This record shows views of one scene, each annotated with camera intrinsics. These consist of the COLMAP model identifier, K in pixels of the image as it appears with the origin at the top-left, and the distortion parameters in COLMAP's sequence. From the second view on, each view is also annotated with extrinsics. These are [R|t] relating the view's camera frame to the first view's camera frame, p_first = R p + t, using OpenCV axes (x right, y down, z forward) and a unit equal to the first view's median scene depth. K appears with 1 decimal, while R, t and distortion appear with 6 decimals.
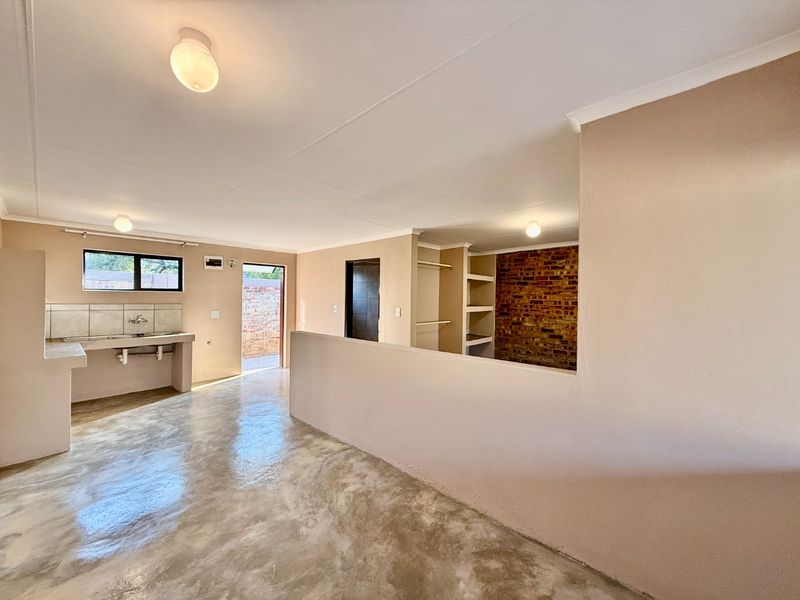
lens RADIAL K [[317.5, 0, 399.3], [0, 317.5, 301.8], [0, 0, 1]] dist [-0.000901, -0.000029]
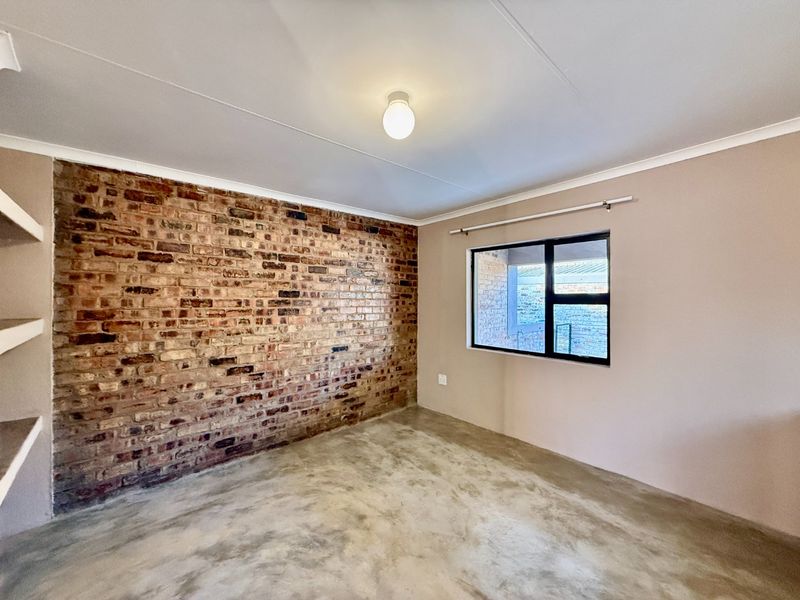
lens RADIAL K [[317.5, 0, 398.8], [0, 317.5, 300.0], [0, 0, 1]] dist [-0.000901, -0.000029]
pose [[0.099648, -0.021242, 0.994796, 0.017607], [0.009206, 0.999749, 0.020426, -0.009785], [-0.994980, 0.007122, 0.099819, 0.690503]]
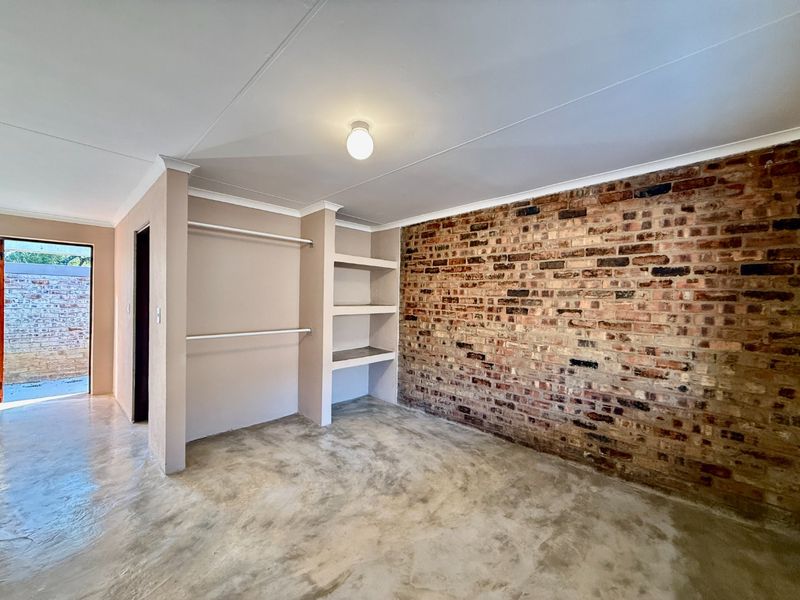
lens RADIAL K [[317.5, 0, 398.3], [0, 317.5, 301.8], [0, 0, 1]] dist [-0.000901, -0.000029]
pose [[0.999758, 0.004663, -0.021477, 0.352382], [-0.004648, 0.999989, 0.000752, 0.005090], [0.021480, -0.000652, 0.999769, 0.379358]]
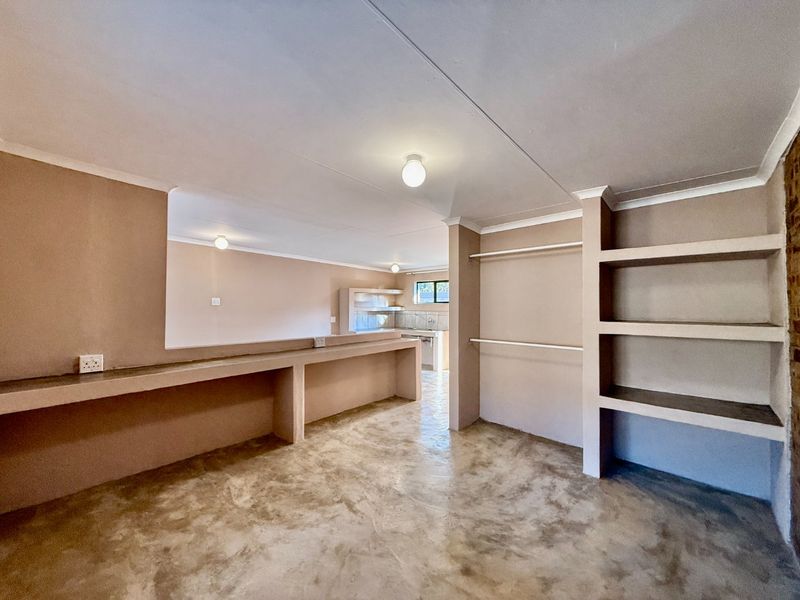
lens RADIAL K [[317.5, 0, 397.7], [0, 317.5, 302.5], [0, 0, 1]] dist [-0.000901, -0.000029]
pose [[-0.020459, -0.024863, -0.999482, 0.686143], [-0.018821, 0.999523, -0.024478, 0.003772], [0.999614, 0.018310, -0.020917, 0.708034]]
